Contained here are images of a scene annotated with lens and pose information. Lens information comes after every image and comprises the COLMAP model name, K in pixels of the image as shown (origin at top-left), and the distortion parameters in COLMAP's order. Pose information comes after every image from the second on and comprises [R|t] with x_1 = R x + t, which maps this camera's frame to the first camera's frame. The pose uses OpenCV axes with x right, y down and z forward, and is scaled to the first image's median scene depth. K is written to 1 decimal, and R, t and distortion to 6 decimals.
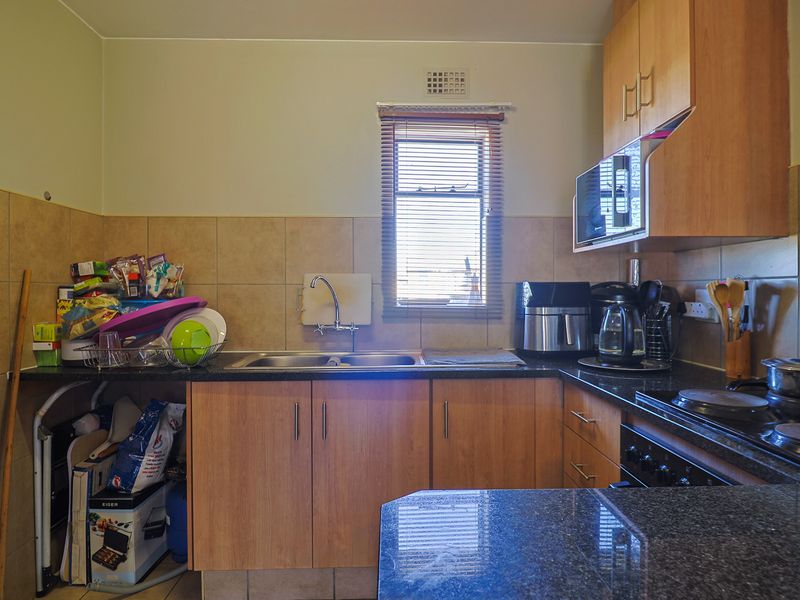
lens RADIAL K [[461.5, 0, 404.0], [0, 461.5, 294.0], [0, 0, 1]] dist [-0.014244, -0.005353]
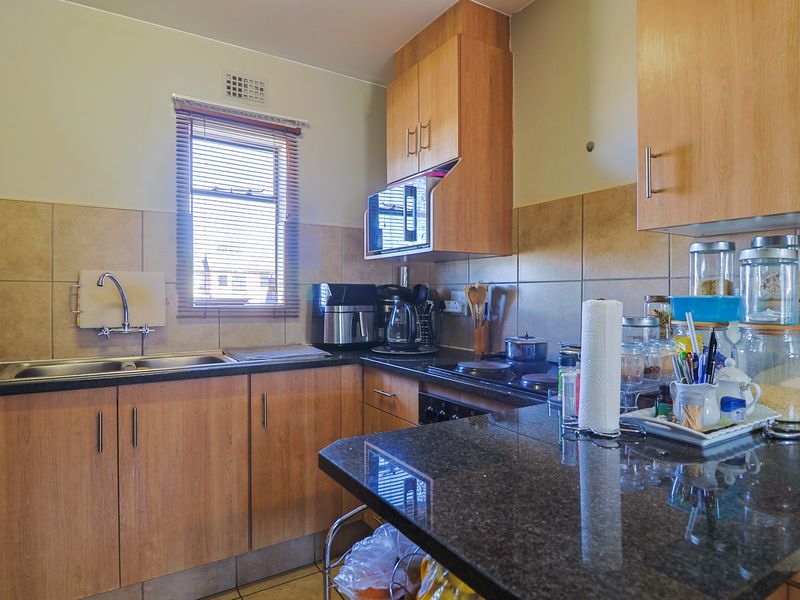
lens RADIAL K [[461.5, 0, 401.5], [0, 461.5, 295.4], [0, 0, 1]] dist [-0.014244, -0.005353]
pose [[0.860327, 0.004023, 0.509726, -0.163475], [-0.002152, 0.999989, -0.004260, 0.008149], [-0.509737, 0.002568, 0.860326, -0.074408]]
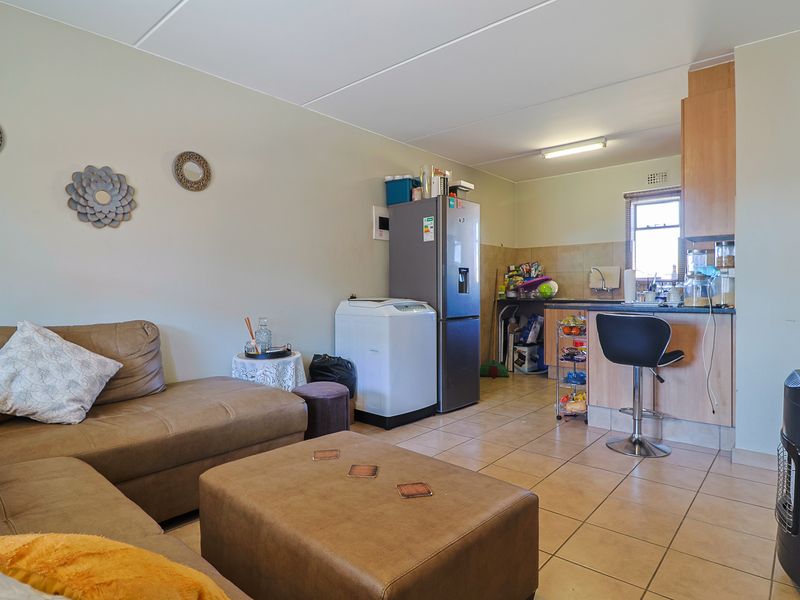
lens RADIAL K [[461.5, 0, 400.5], [0, 461.5, 296.9], [0, 0, 1]] dist [-0.014244, -0.005353]
pose [[0.731873, 0.008940, -0.681382, 0.858168], [-0.002090, 0.999939, 0.010874, 0.107272], [0.681438, -0.006534, 0.731847, -1.778768]]
